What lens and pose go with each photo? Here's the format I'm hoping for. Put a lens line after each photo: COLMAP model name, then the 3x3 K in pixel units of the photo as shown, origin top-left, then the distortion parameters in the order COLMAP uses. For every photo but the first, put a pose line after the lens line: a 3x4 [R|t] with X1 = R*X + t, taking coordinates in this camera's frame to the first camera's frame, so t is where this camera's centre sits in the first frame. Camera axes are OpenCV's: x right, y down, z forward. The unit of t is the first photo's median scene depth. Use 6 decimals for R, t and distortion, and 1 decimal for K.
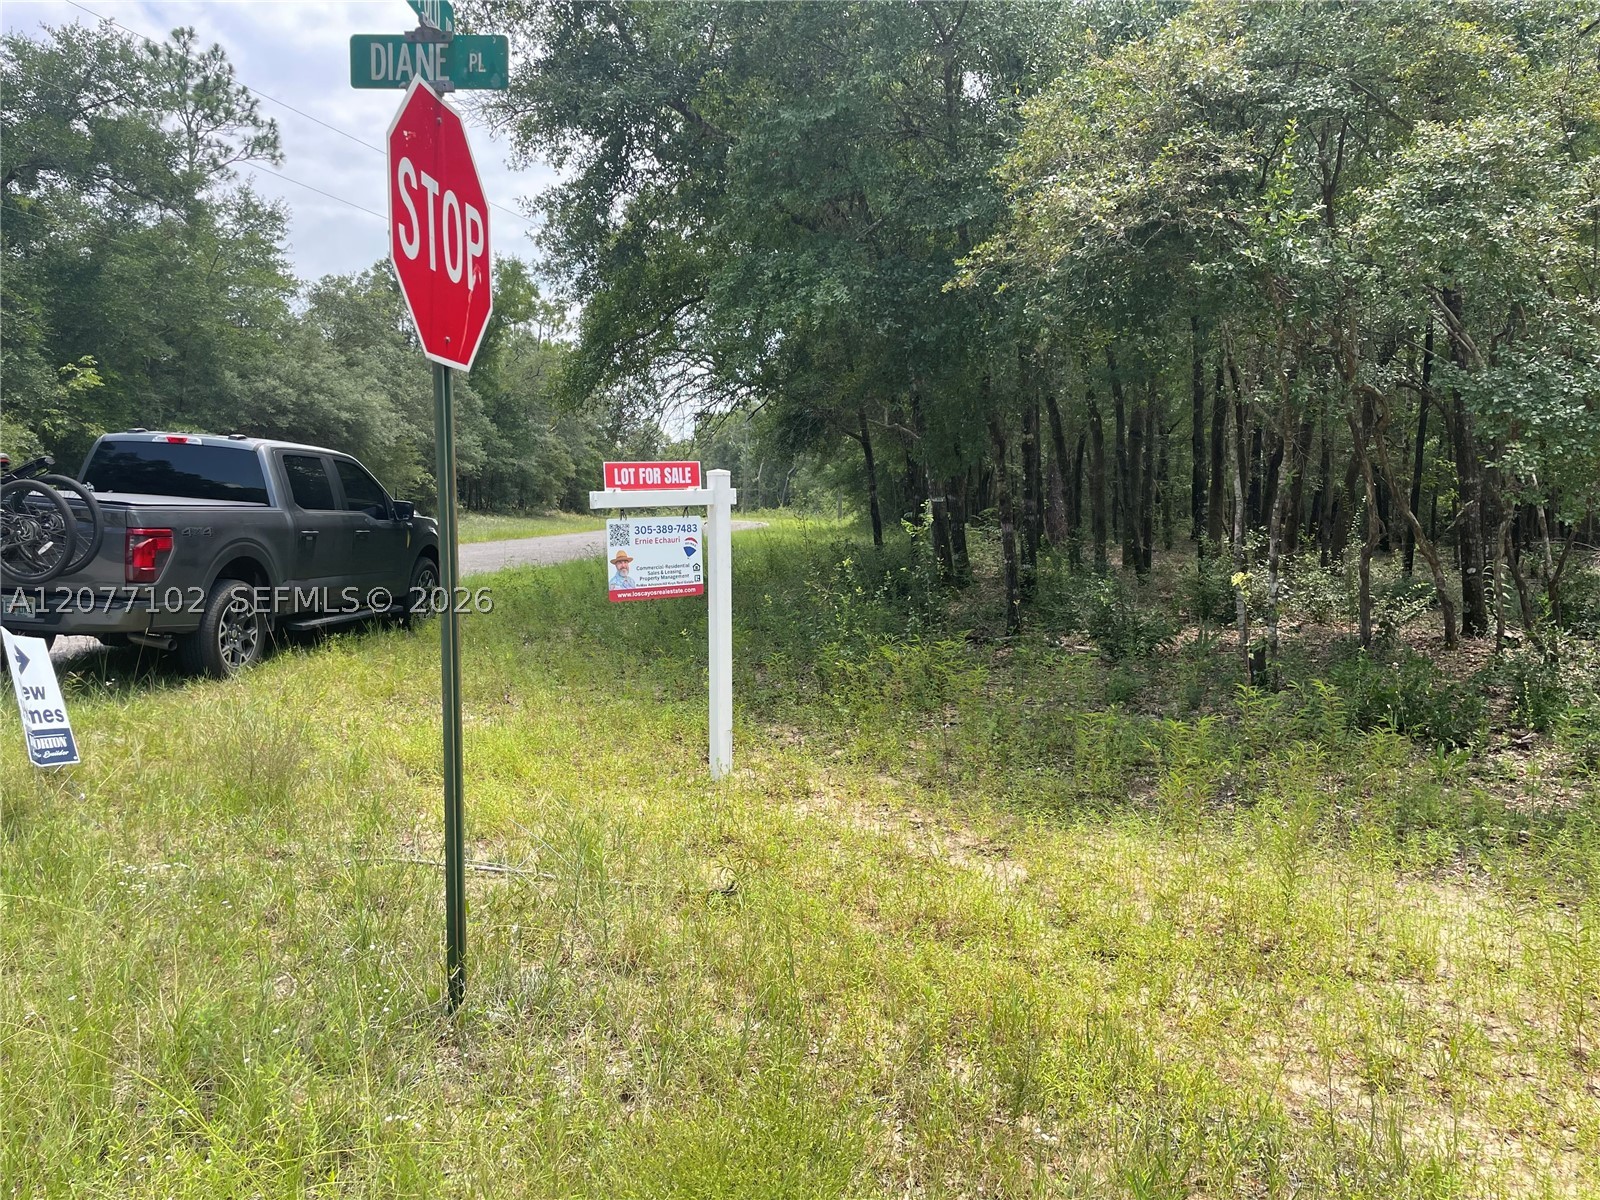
lens RADIAL K [[1189.2, 0, 800.0], [0, 1189.2, 600.0], [0, 0, 1]] dist [0.008562, 0.004500]
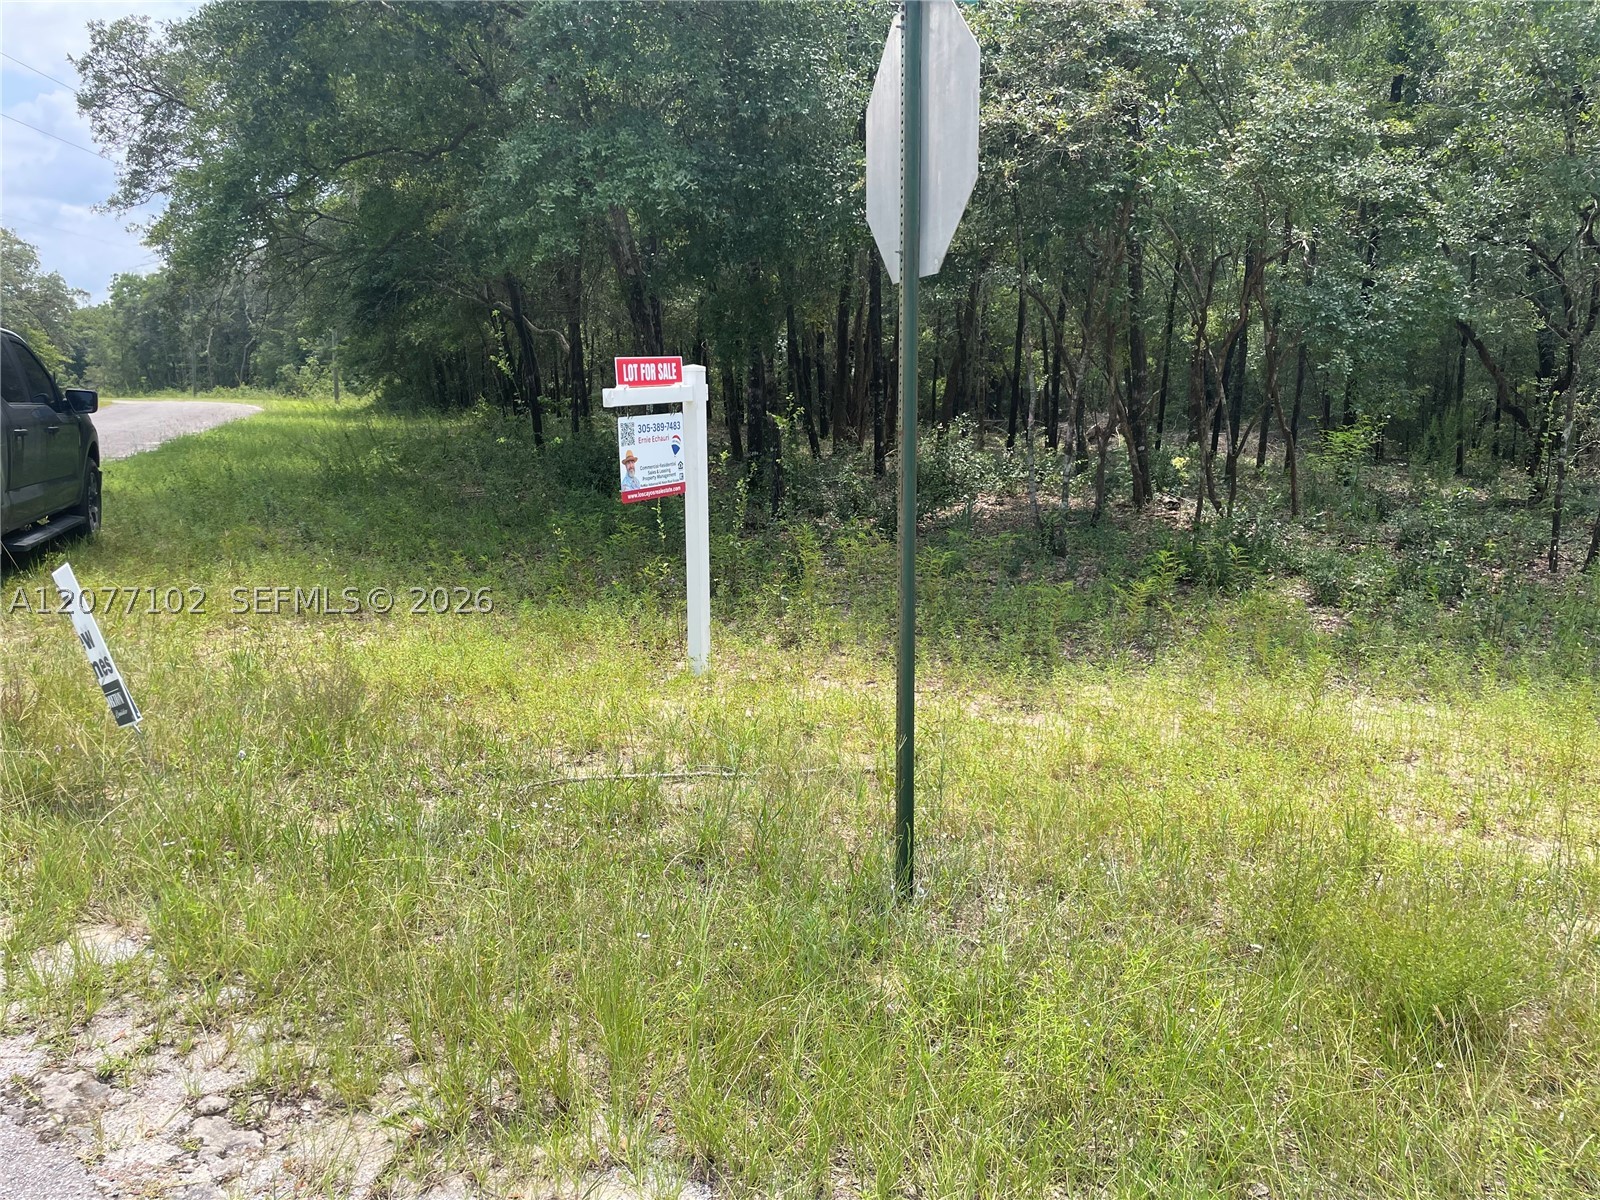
lens RADIAL K [[1189.2, 0, 800.0], [0, 1189.2, 600.0], [0, 0, 1]] dist [0.008562, 0.004500]
pose [[0.927493, -0.064191, 0.368288, -0.379515], [0.027677, 0.994235, 0.103591, -0.016492], [-0.372814, -0.085887, 0.923923, 0.041475]]
